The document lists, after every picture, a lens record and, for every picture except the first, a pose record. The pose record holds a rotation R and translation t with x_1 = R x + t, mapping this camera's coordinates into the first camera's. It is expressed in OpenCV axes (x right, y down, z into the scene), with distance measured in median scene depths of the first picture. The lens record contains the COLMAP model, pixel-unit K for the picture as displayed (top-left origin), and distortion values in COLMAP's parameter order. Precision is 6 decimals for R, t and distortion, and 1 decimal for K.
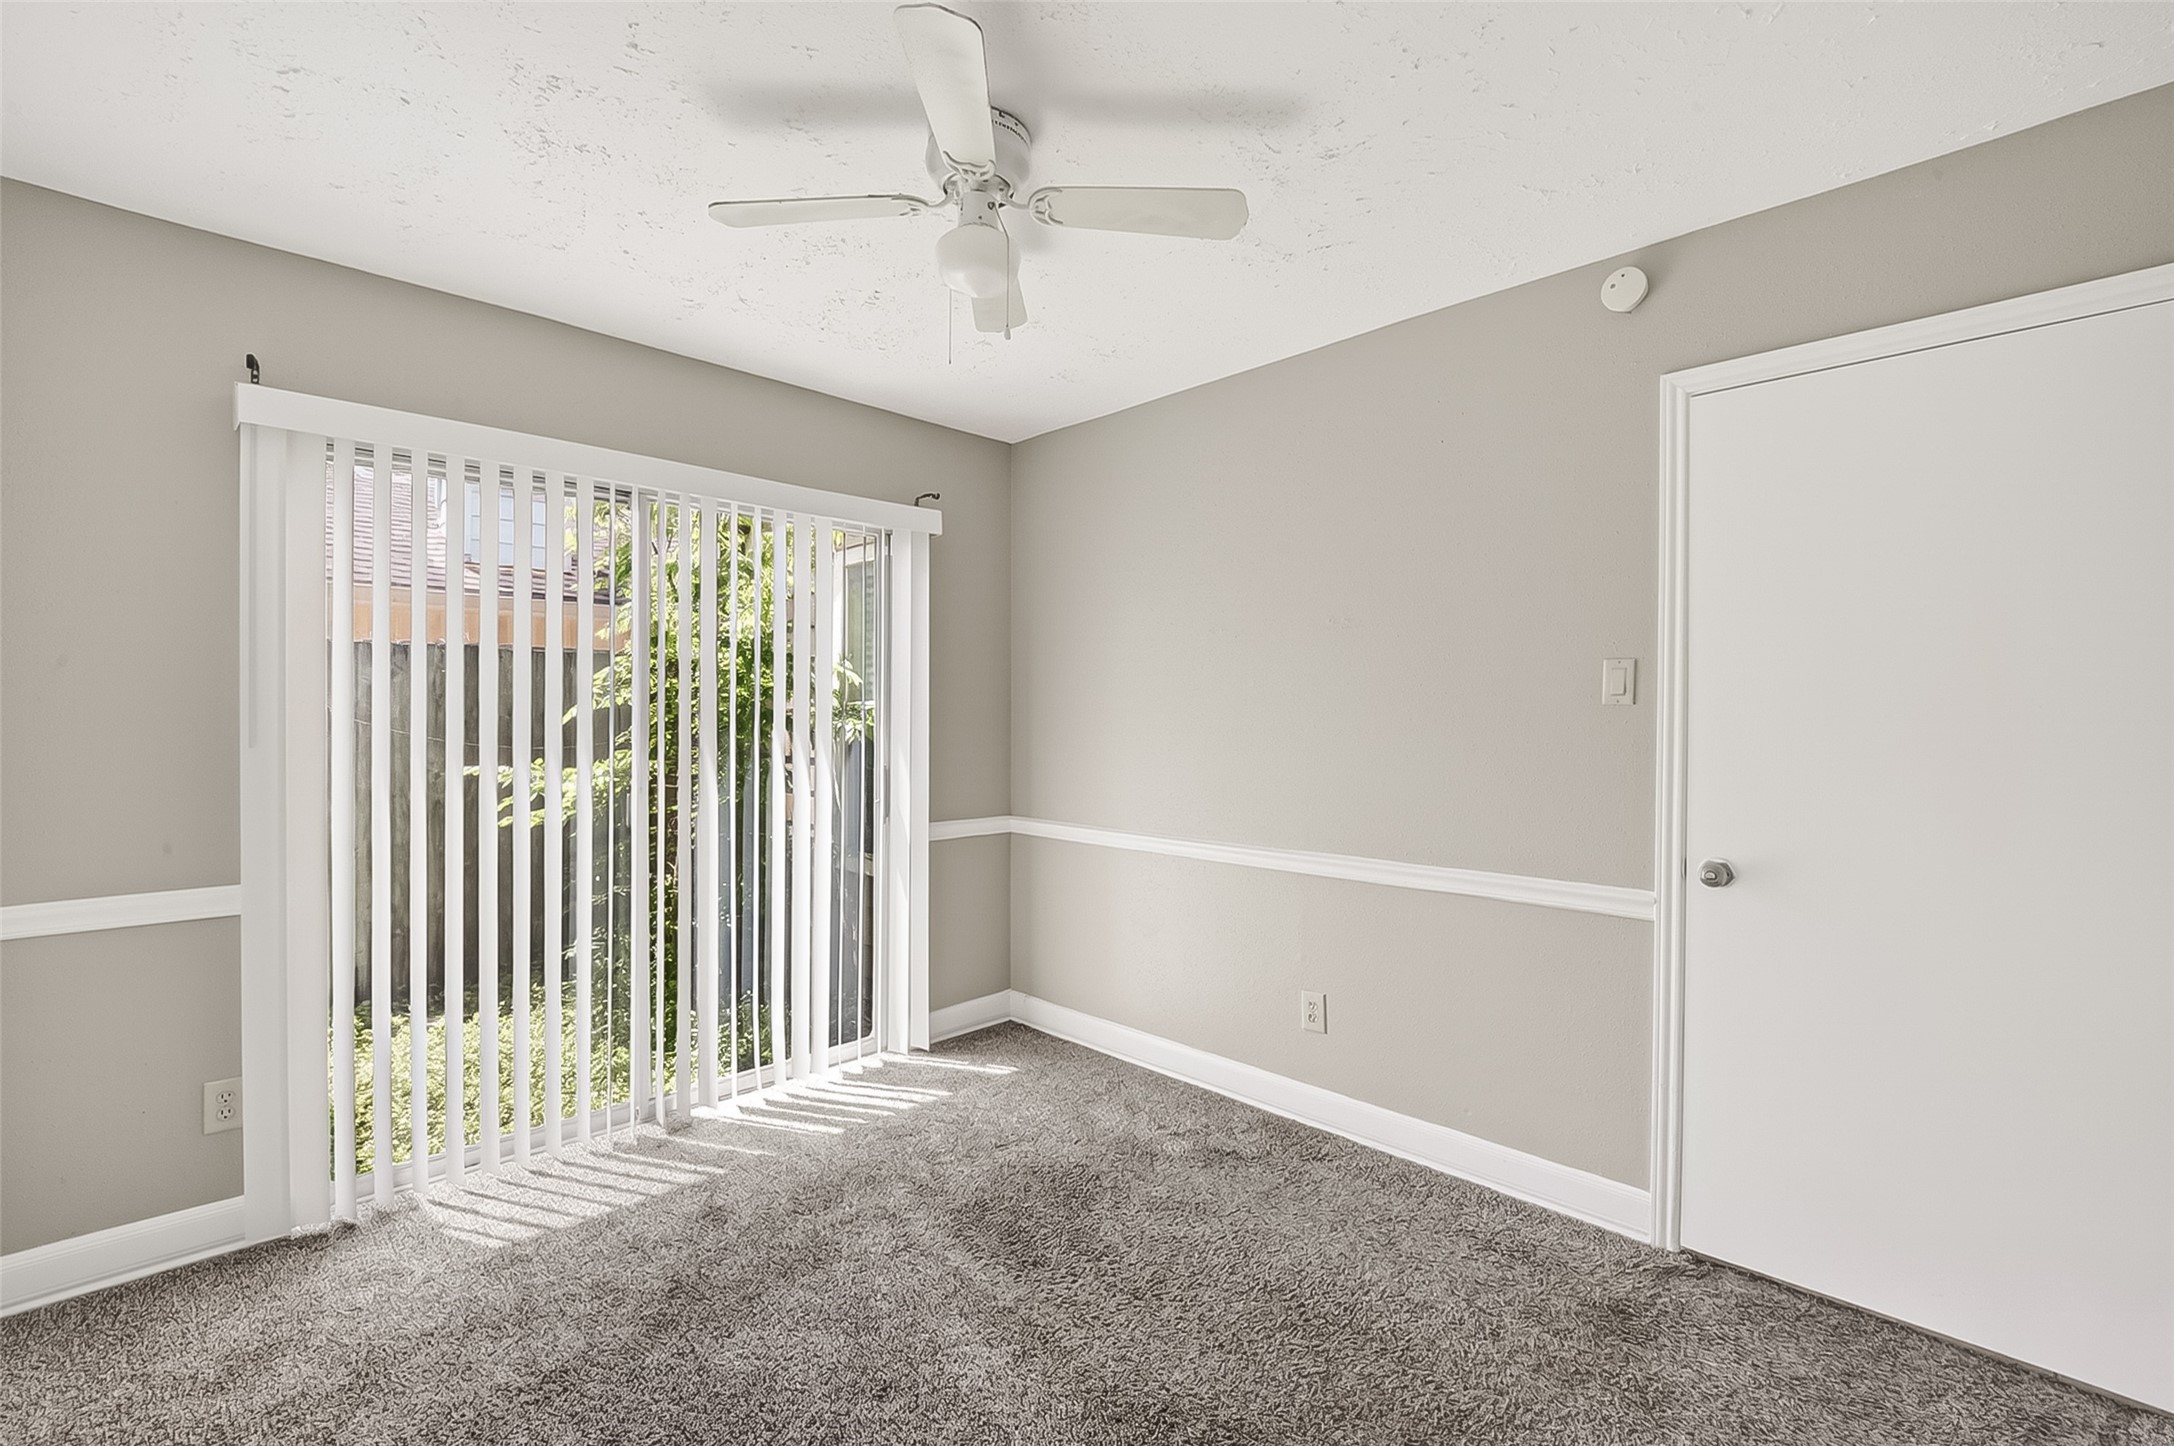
lens RADIAL K [[903.3, 0, 1087.0], [0, 903.3, 723.0], [0, 0, 1]] dist [-0.000758, -0.000081]
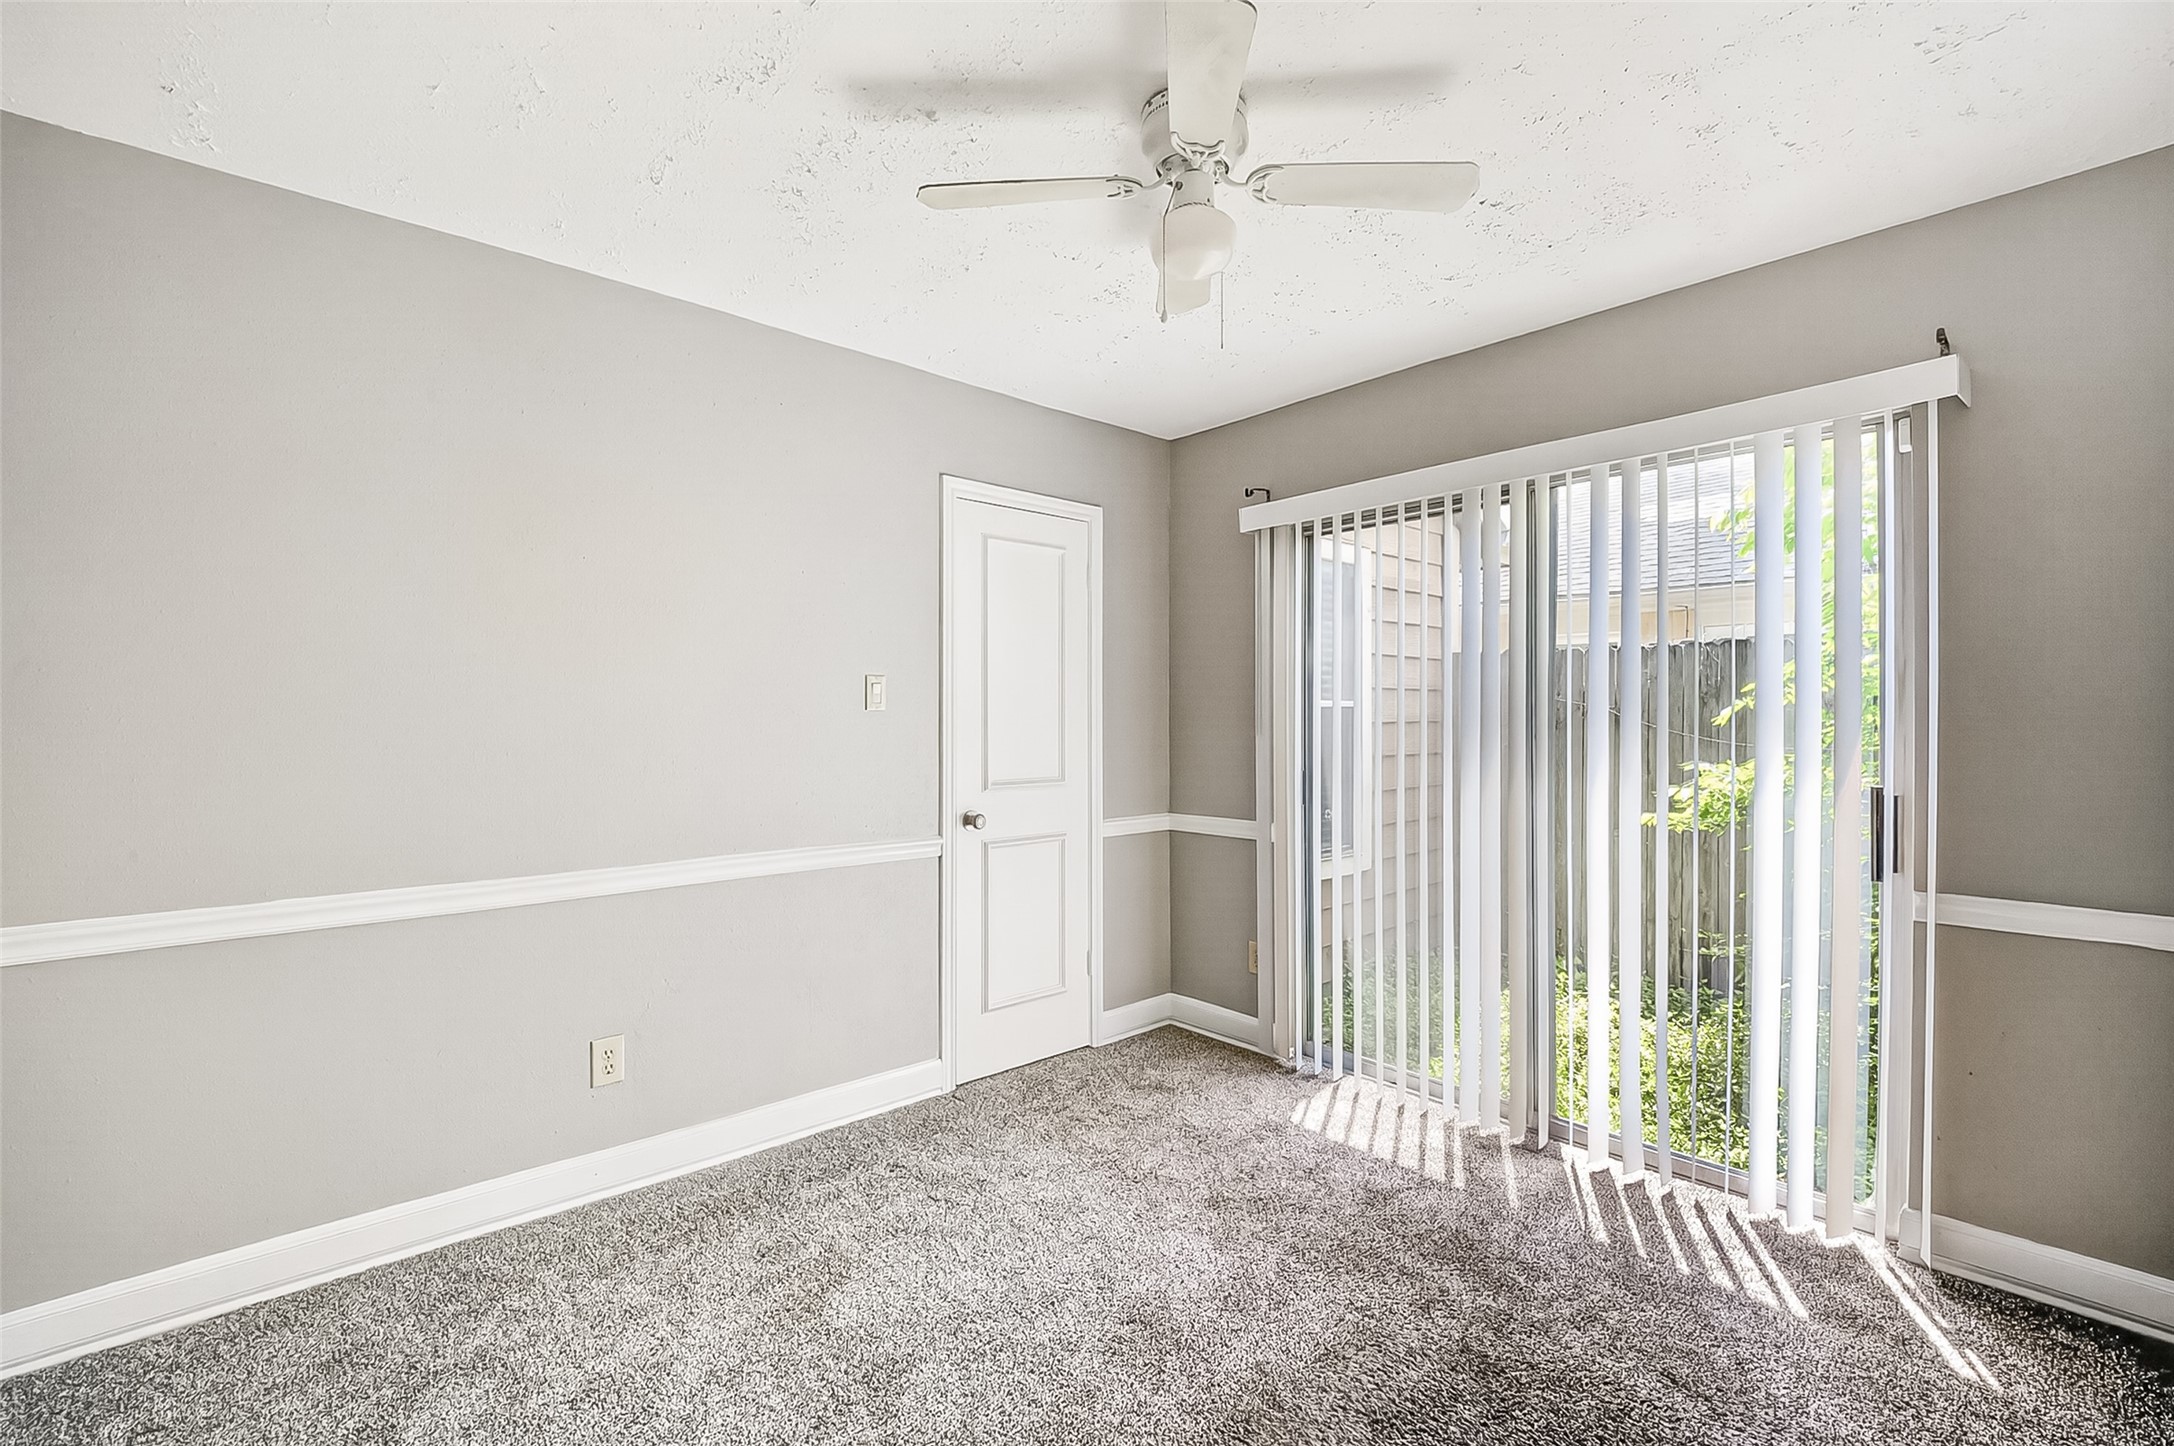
lens RADIAL K [[954.4, 0, 1089.0], [0, 954.4, 715.8], [0, 0, 1]] dist [0.002497, 0.000007]
pose [[-0.022422, -0.004118, -0.999740, 0.592389], [-0.007776, 0.999962, -0.003945, 0.003196], [0.999718, 0.007685, -0.022453, 0.590817]]
